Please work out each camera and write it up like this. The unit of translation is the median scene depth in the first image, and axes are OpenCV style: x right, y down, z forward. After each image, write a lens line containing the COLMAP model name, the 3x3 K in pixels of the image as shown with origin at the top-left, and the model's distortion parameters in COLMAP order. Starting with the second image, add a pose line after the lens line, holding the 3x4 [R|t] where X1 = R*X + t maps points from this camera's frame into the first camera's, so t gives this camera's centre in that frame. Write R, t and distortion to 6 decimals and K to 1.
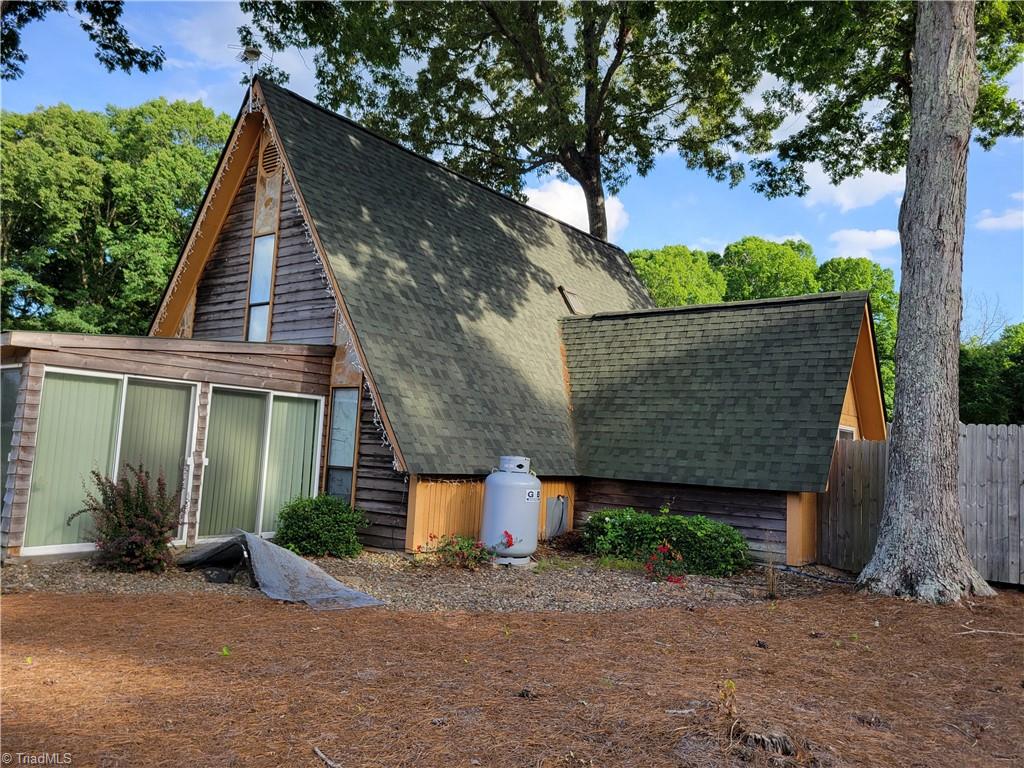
lens RADIAL K [[801.2, 0, 473.7], [0, 801.2, 368.4], [0, 0, 1]] dist [0.040305, -0.014592]
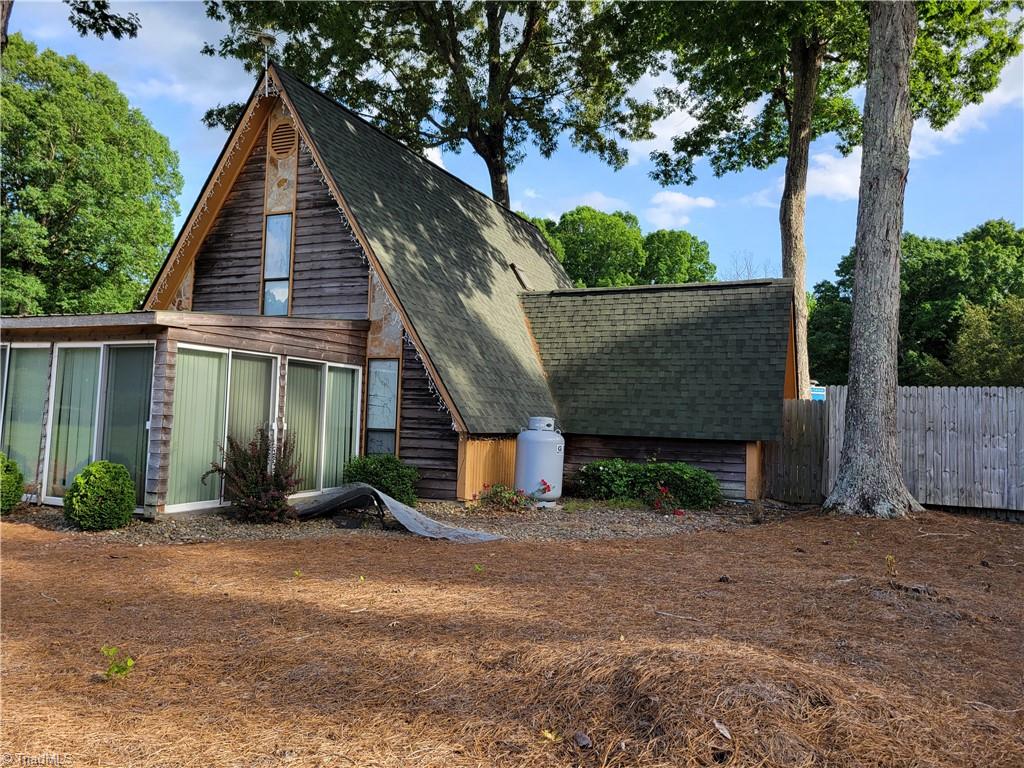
lens RADIAL K [[801.2, 0, 473.7], [0, 801.2, 368.4], [0, 0, 1]] dist [0.040305, -0.014592]
pose [[0.977595, -0.005098, 0.210433, -0.243730], [-0.005091, 0.998842, 0.047850, -0.014745], [-0.210433, -0.047850, 0.976436, -0.105385]]
